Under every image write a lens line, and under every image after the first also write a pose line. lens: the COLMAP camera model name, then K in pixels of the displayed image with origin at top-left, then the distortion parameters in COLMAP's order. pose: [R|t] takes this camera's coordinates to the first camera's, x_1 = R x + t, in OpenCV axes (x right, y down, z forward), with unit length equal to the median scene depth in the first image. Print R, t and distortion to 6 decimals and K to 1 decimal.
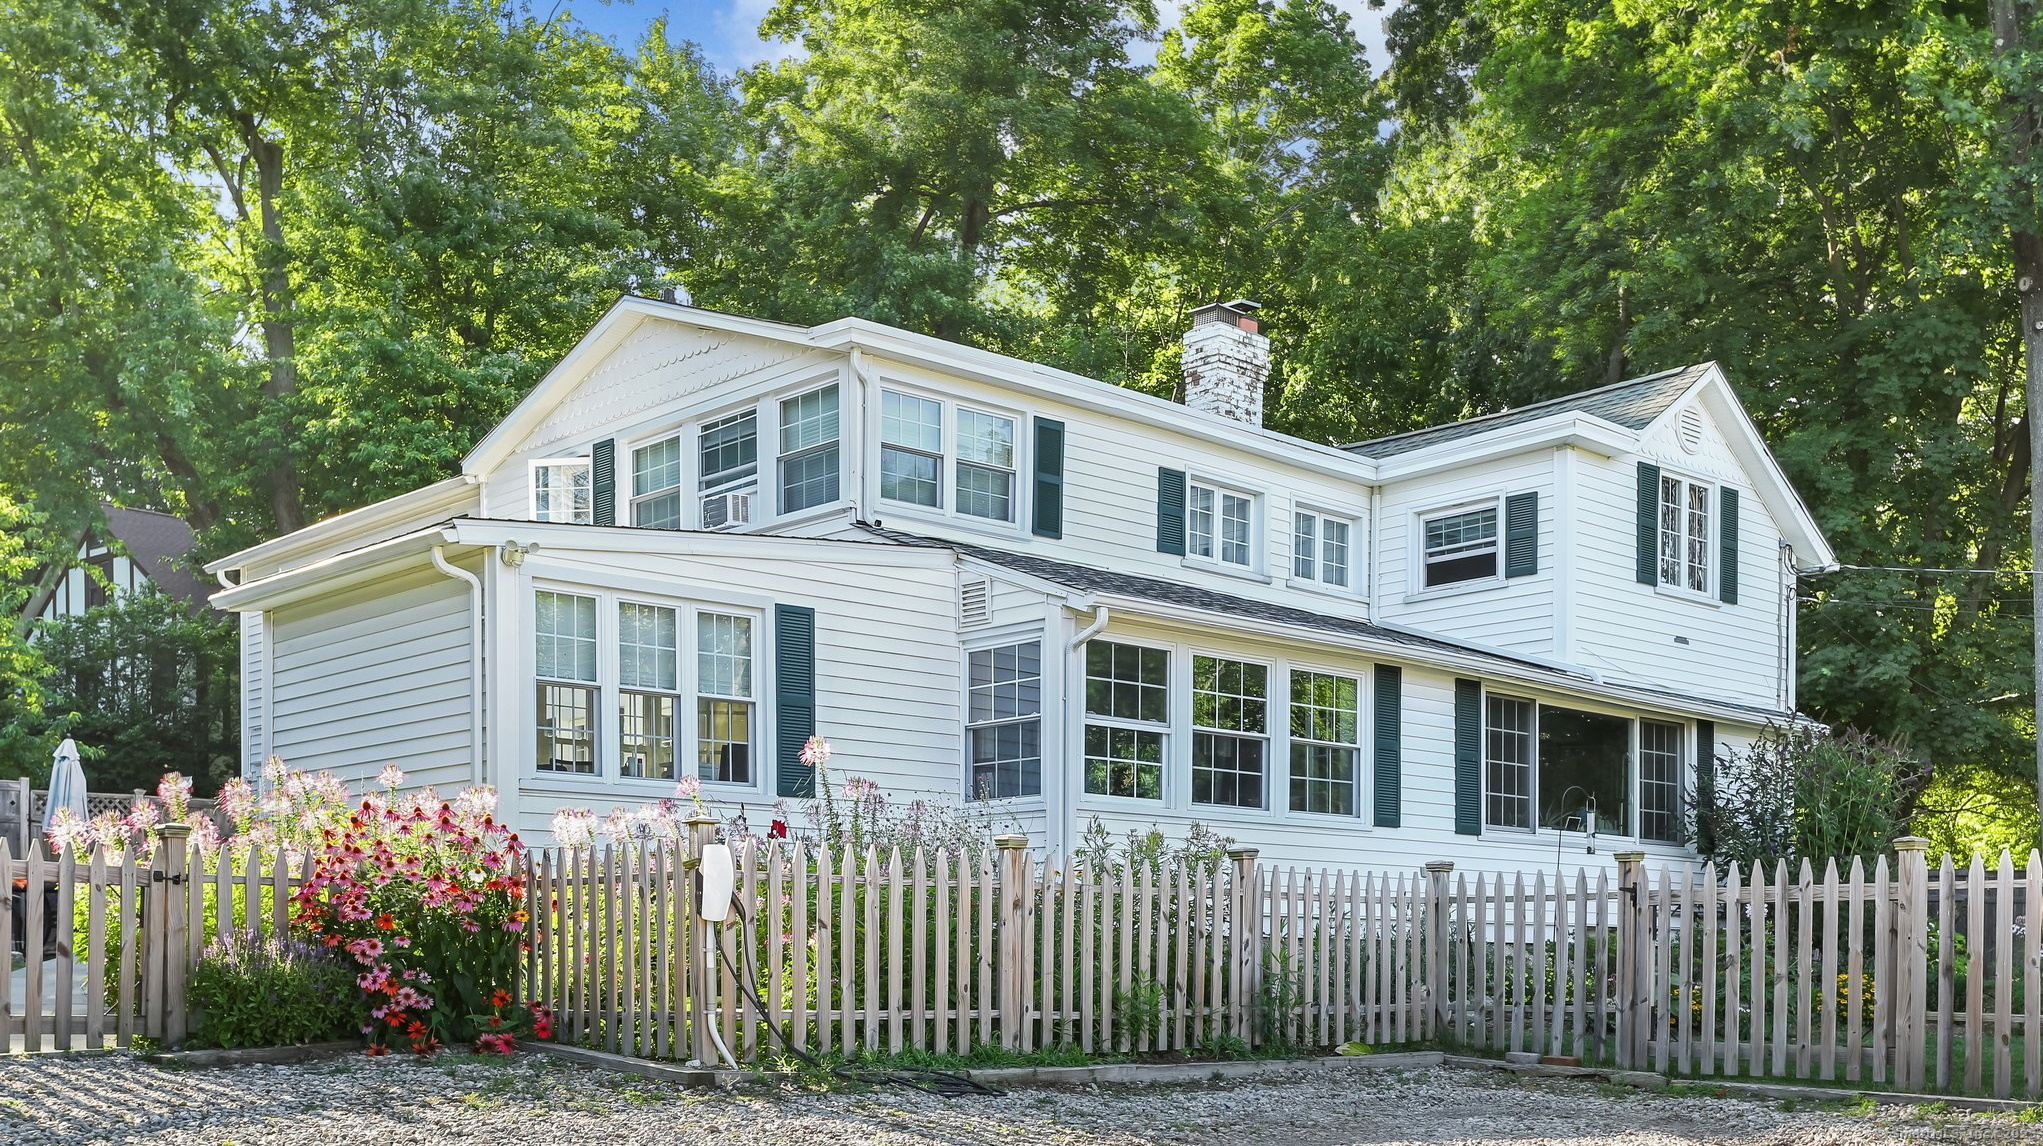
lens RADIAL K [[2178.7, 0, 1021.5], [0, 2178.7, 573.0], [0, 0, 1]] dist [0.016476, 0.008086]
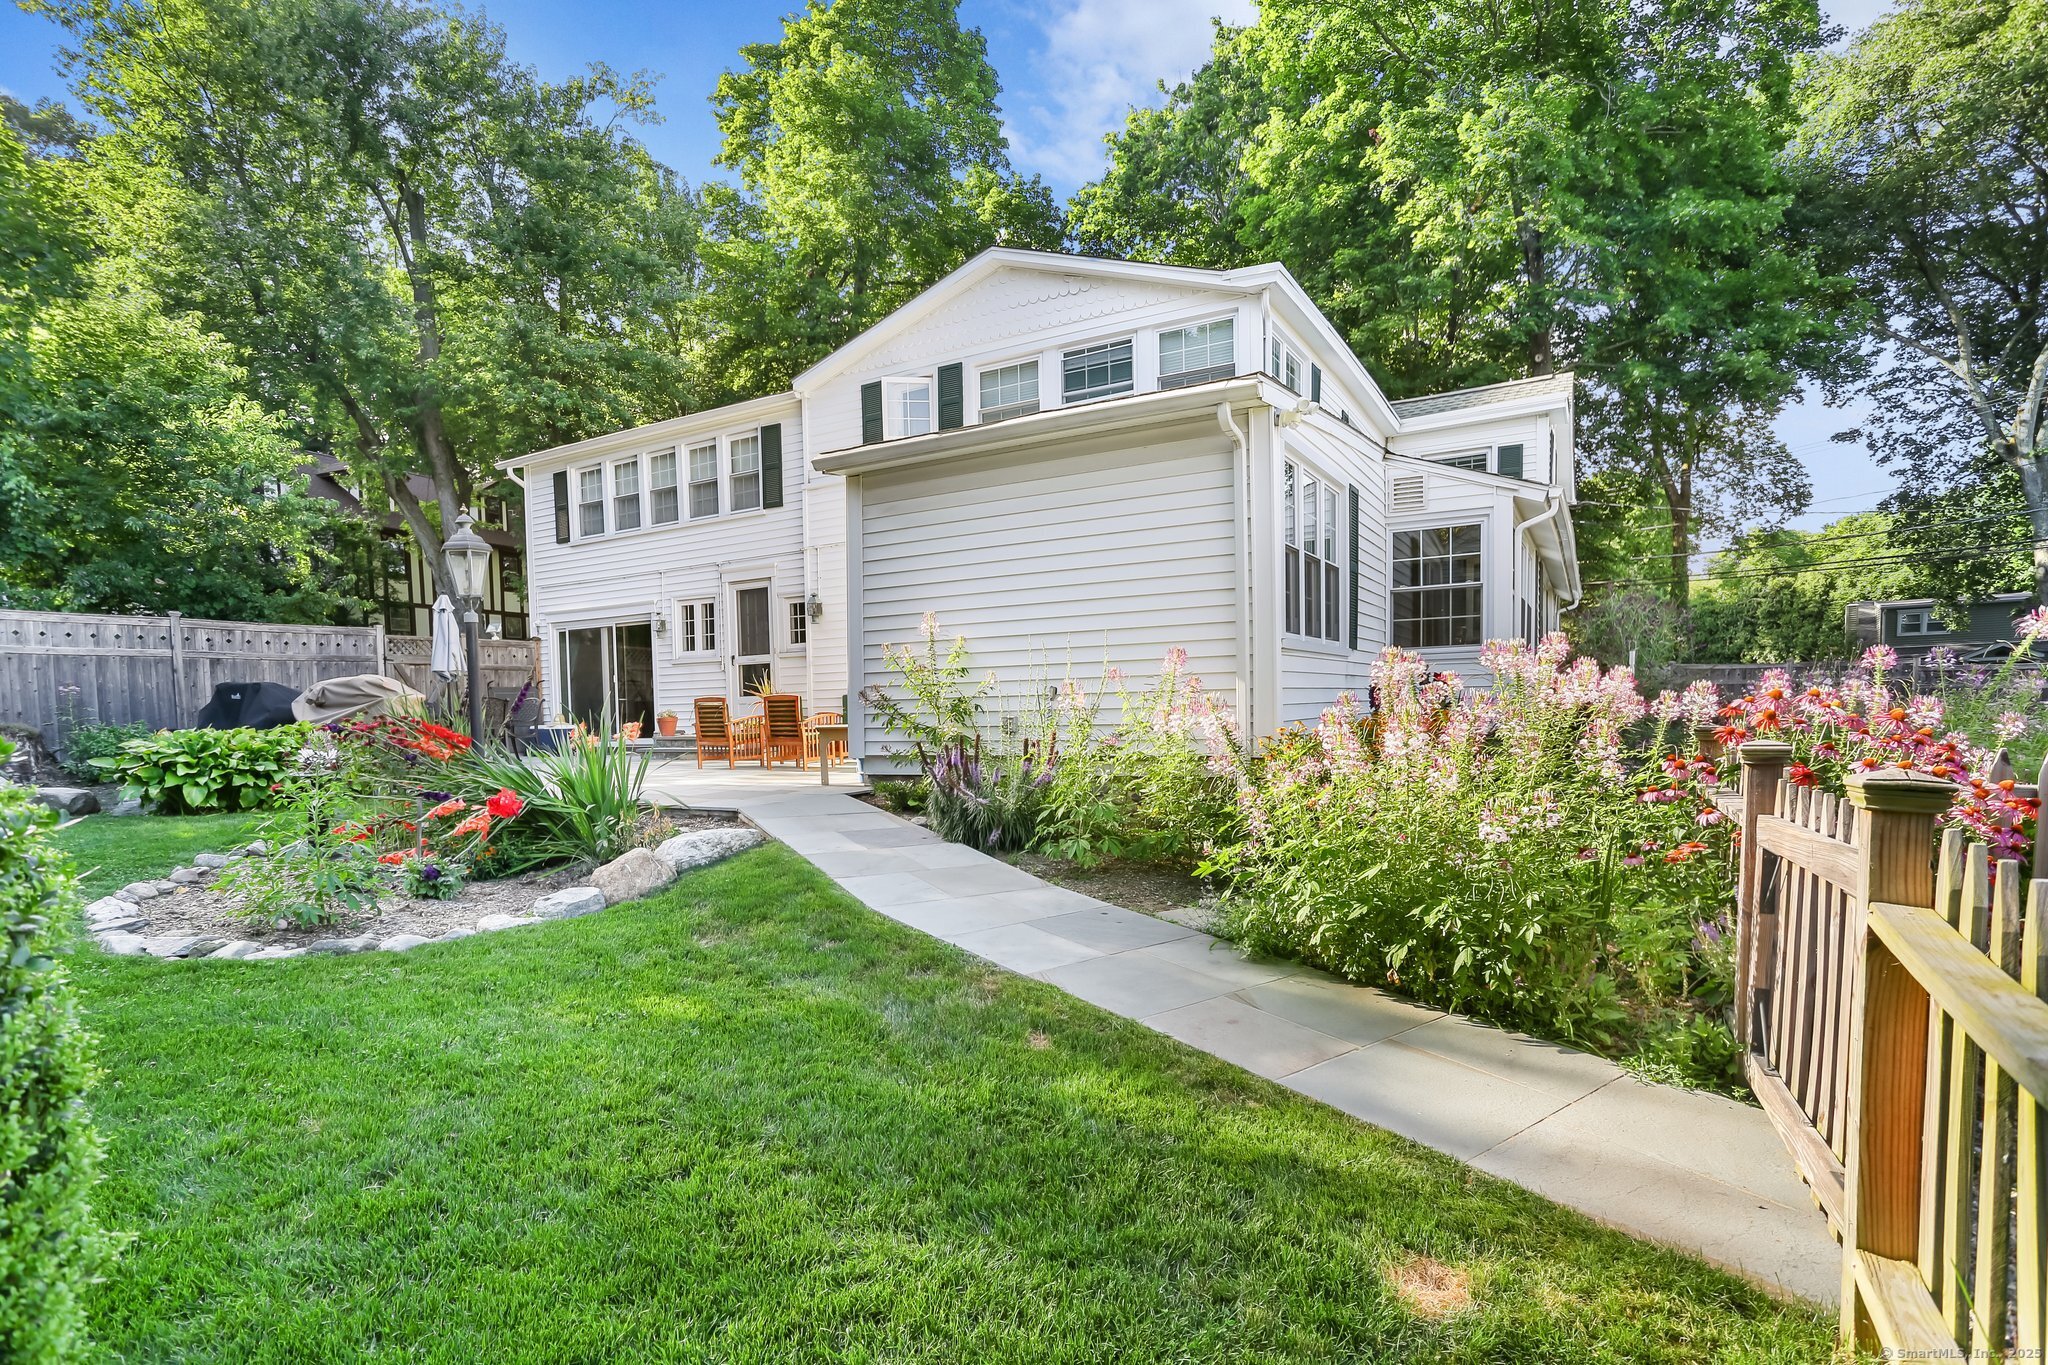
lens RADIAL K [[1004.7, 0, 1024.0], [0, 1004.7, 682.5], [0, 0, 1]] dist [-0.078039, 0.054026]
pose [[0.944884, -0.027591, 0.326241, -0.358593], [-0.026863, 0.986550, 0.161240, 0.029294], [-0.326302, -0.161117, 0.931434, 0.420325]]
